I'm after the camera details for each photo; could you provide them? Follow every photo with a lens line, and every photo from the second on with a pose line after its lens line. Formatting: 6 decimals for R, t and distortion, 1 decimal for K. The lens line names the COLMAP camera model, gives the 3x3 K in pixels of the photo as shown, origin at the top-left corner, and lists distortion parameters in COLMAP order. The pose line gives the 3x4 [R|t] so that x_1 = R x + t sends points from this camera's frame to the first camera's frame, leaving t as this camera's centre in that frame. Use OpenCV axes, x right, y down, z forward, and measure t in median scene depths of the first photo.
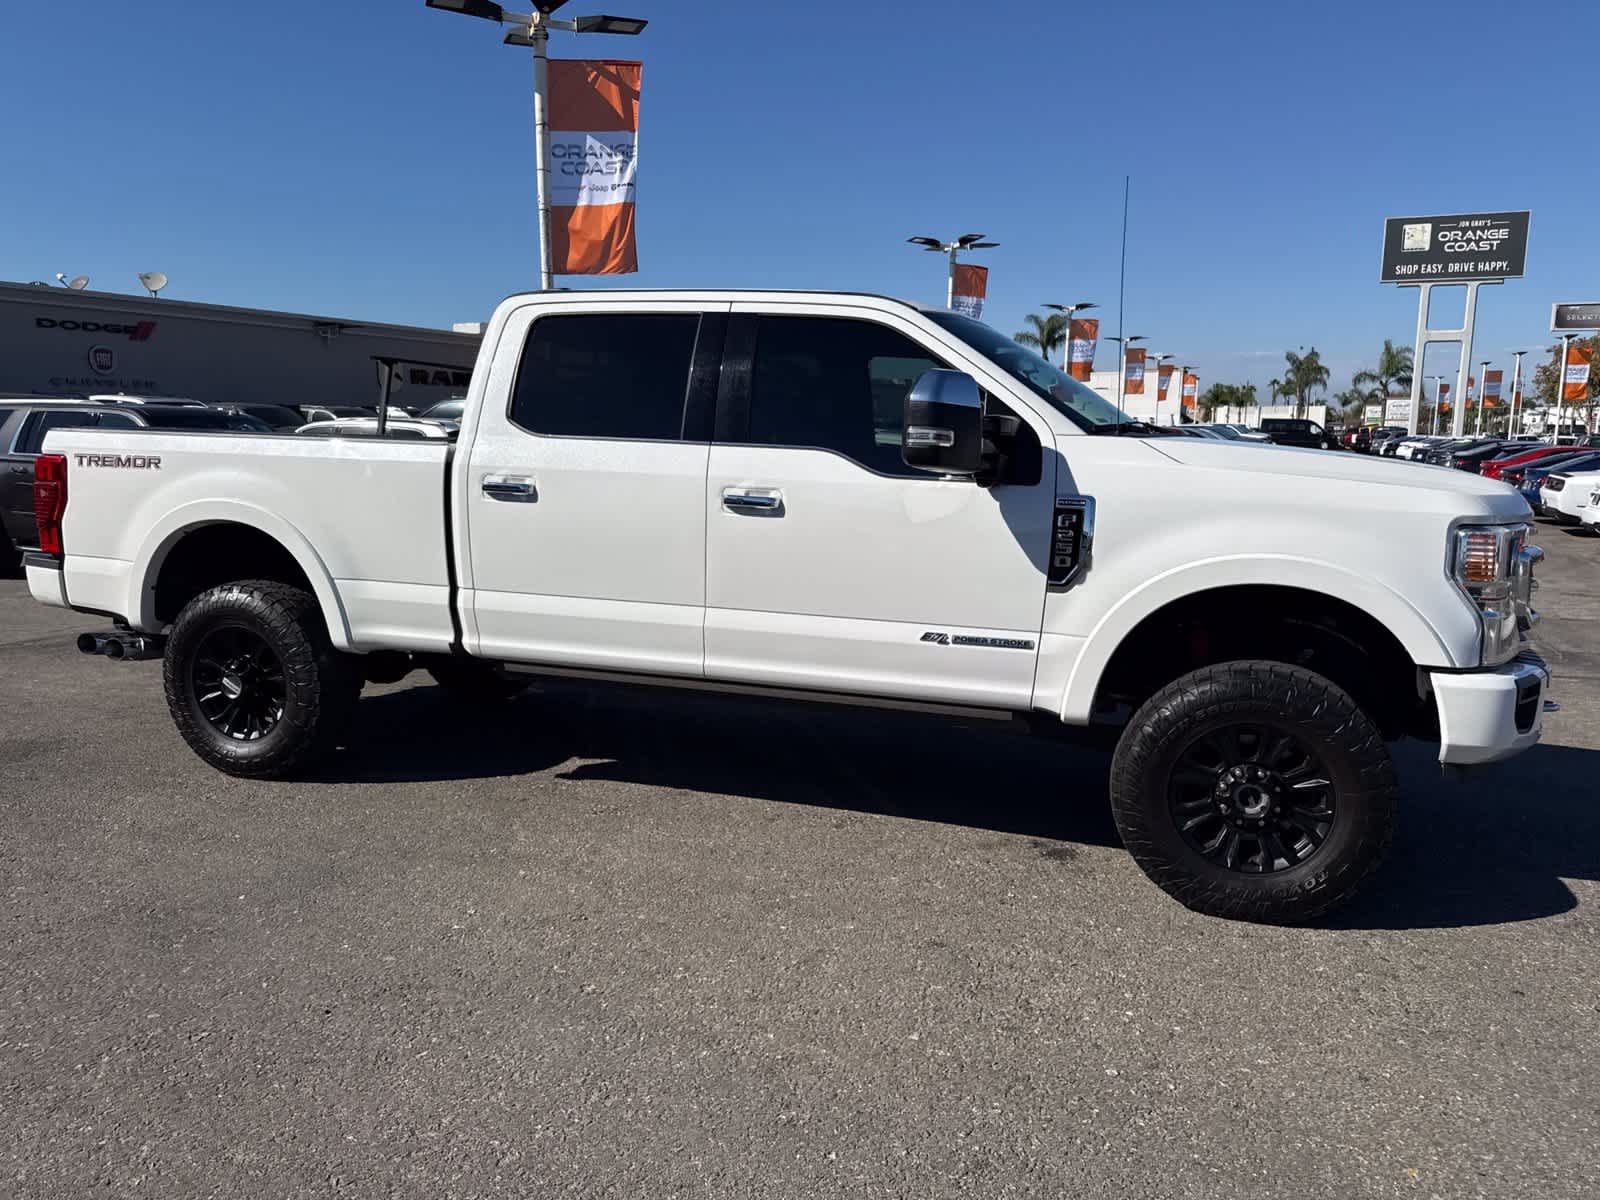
lens RADIAL K [[1125.4, 0, 812.4], [0, 1125.4, 608.3], [0, 0, 1]] dist [0.056955, -0.075639]
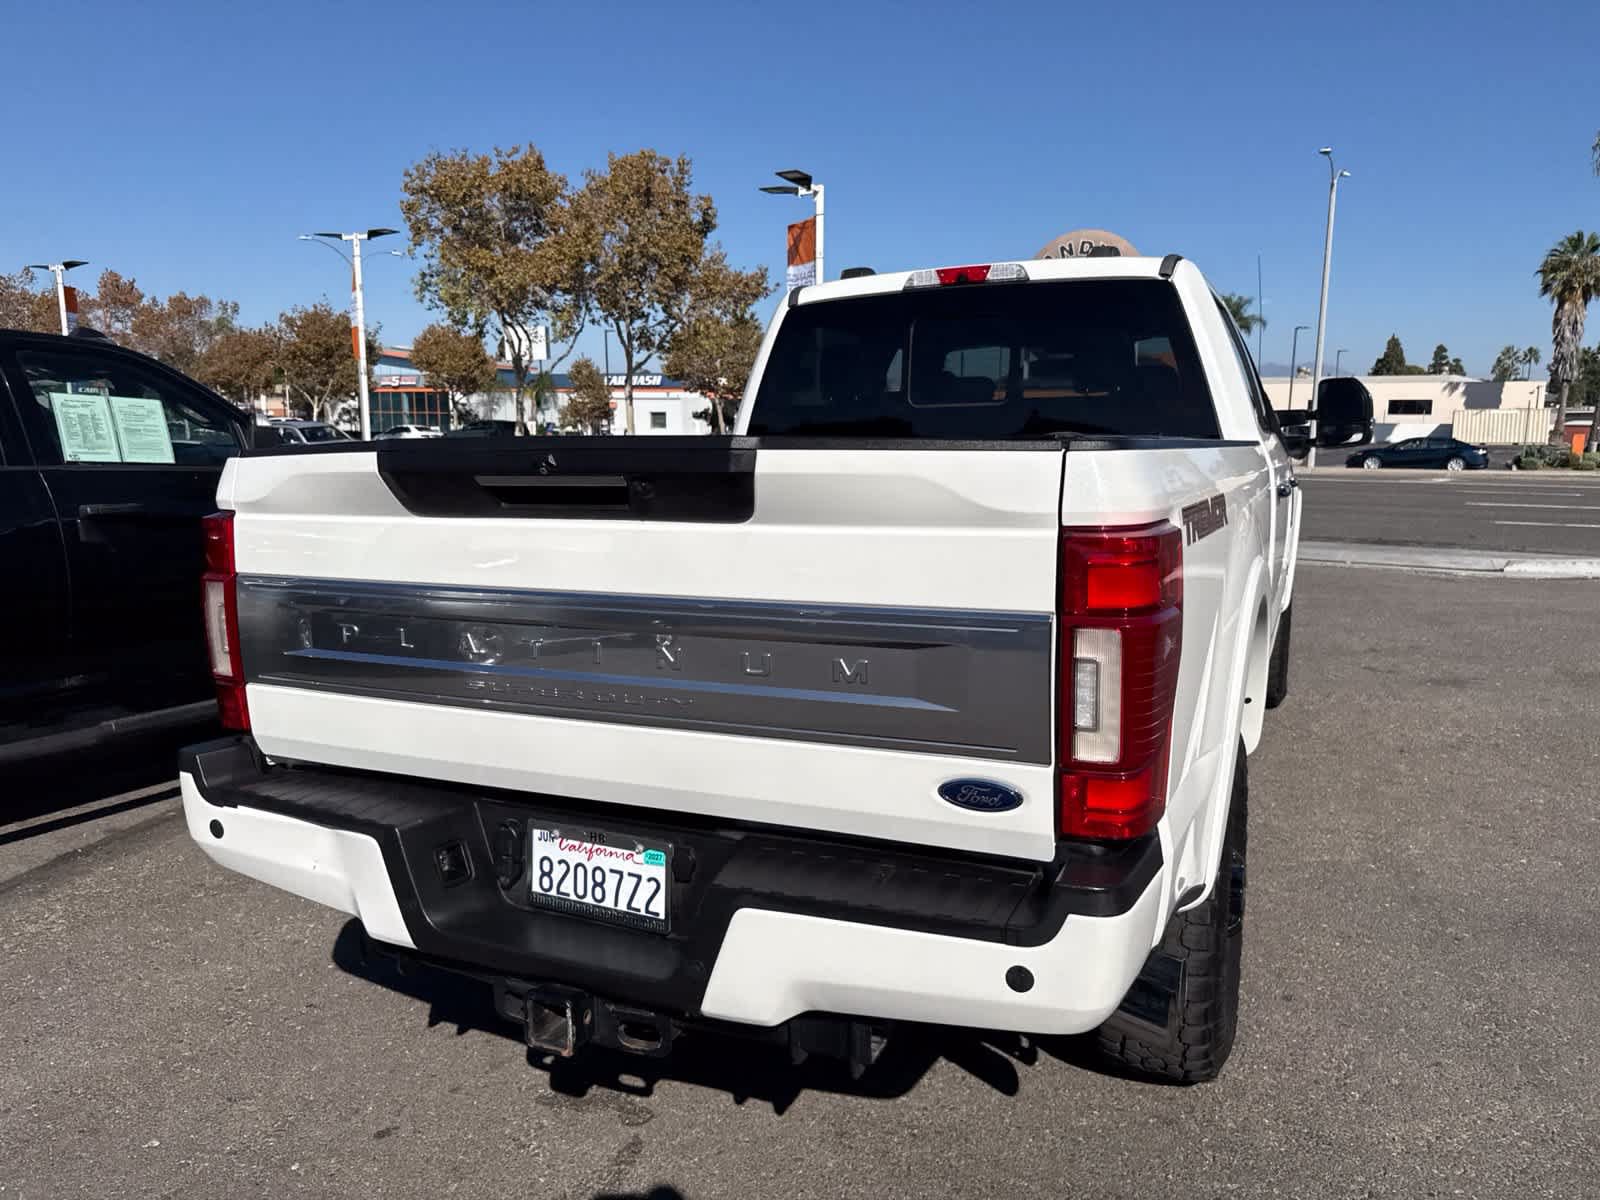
lens RADIAL K [[1128.4, 0, 806.0], [0, 1128.4, 601.6], [0, 0, 1]] dist [0.050003, -0.073272]
pose [[0.110926, -0.164727, 0.980082, -1.078251], [0.157759, 0.976582, 0.146284, -0.190554], [-0.981228, 0.138390, 0.134316, 1.143358]]
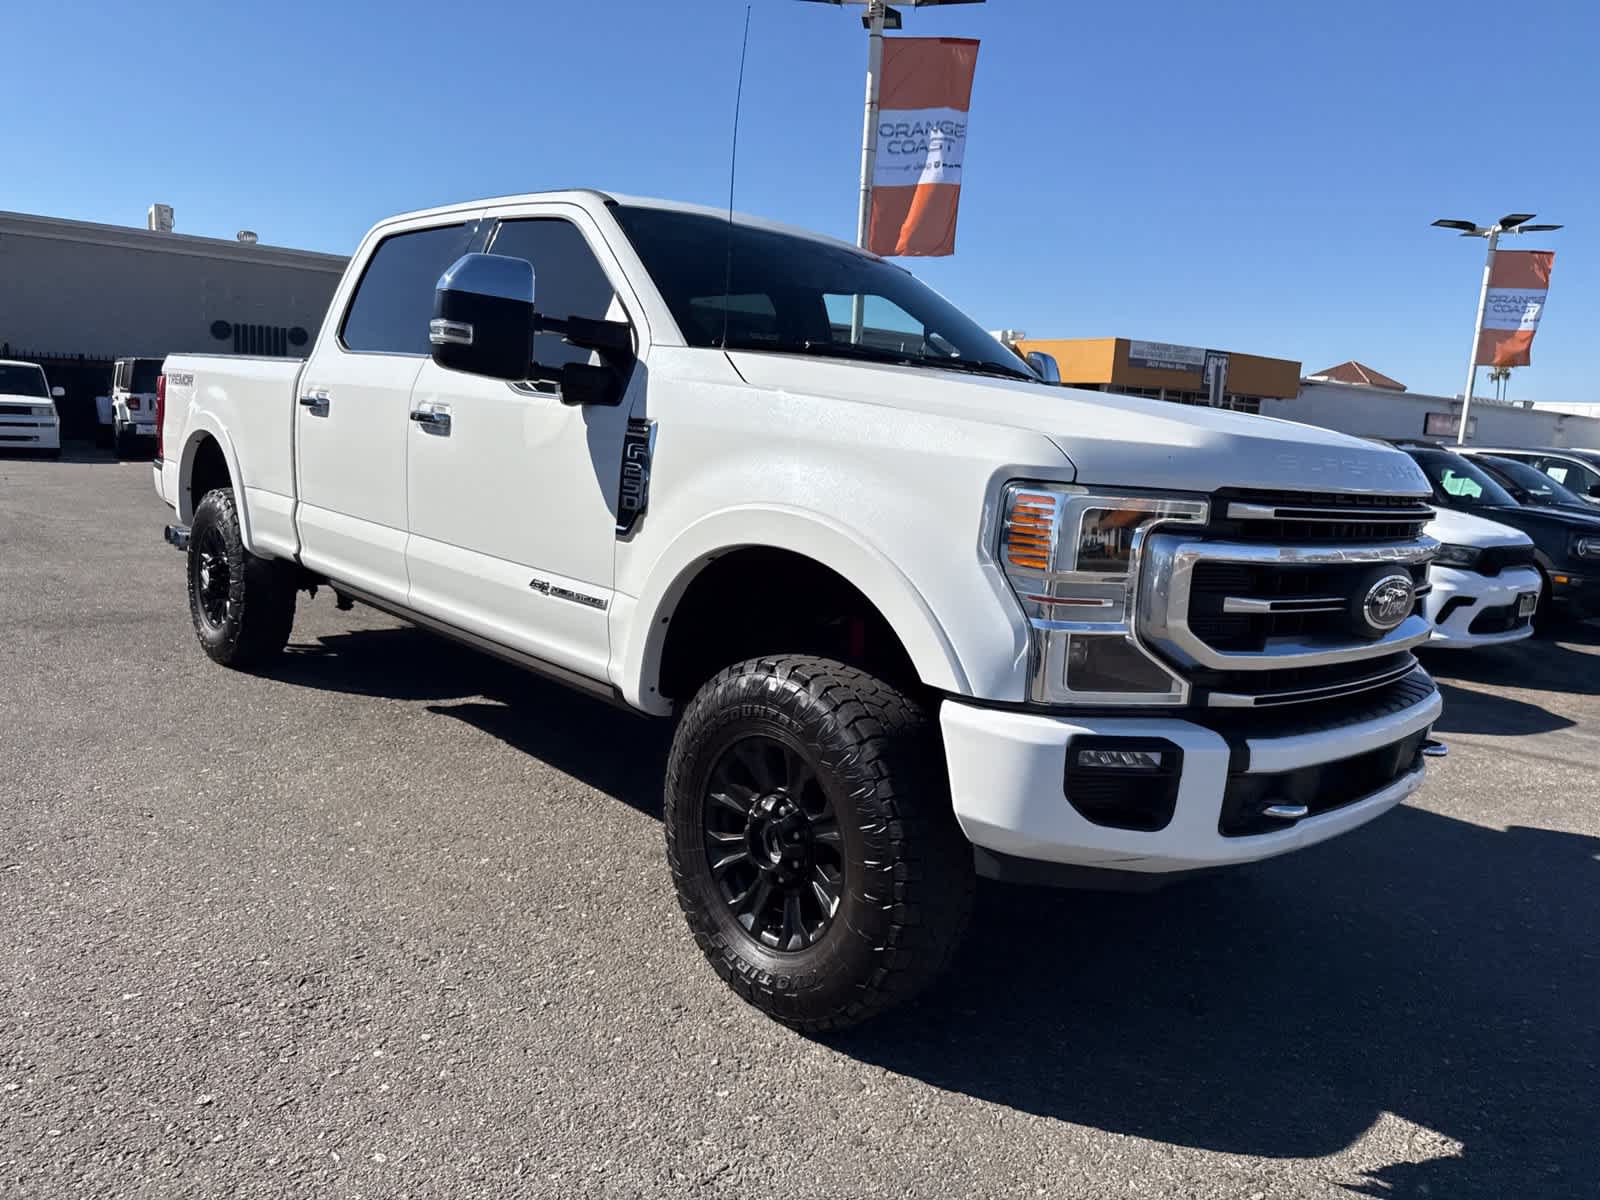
lens RADIAL K [[1134.0, 0, 803.3], [0, 1134.0, 607.3], [0, 0, 1]] dist [0.048012, -0.062258]
pose [[0.875218, 0.121080, -0.468331, 0.561622], [-0.128646, 0.991562, 0.015940, 0.002873], [0.466309, 0.046298, 0.883409, 0.278738]]
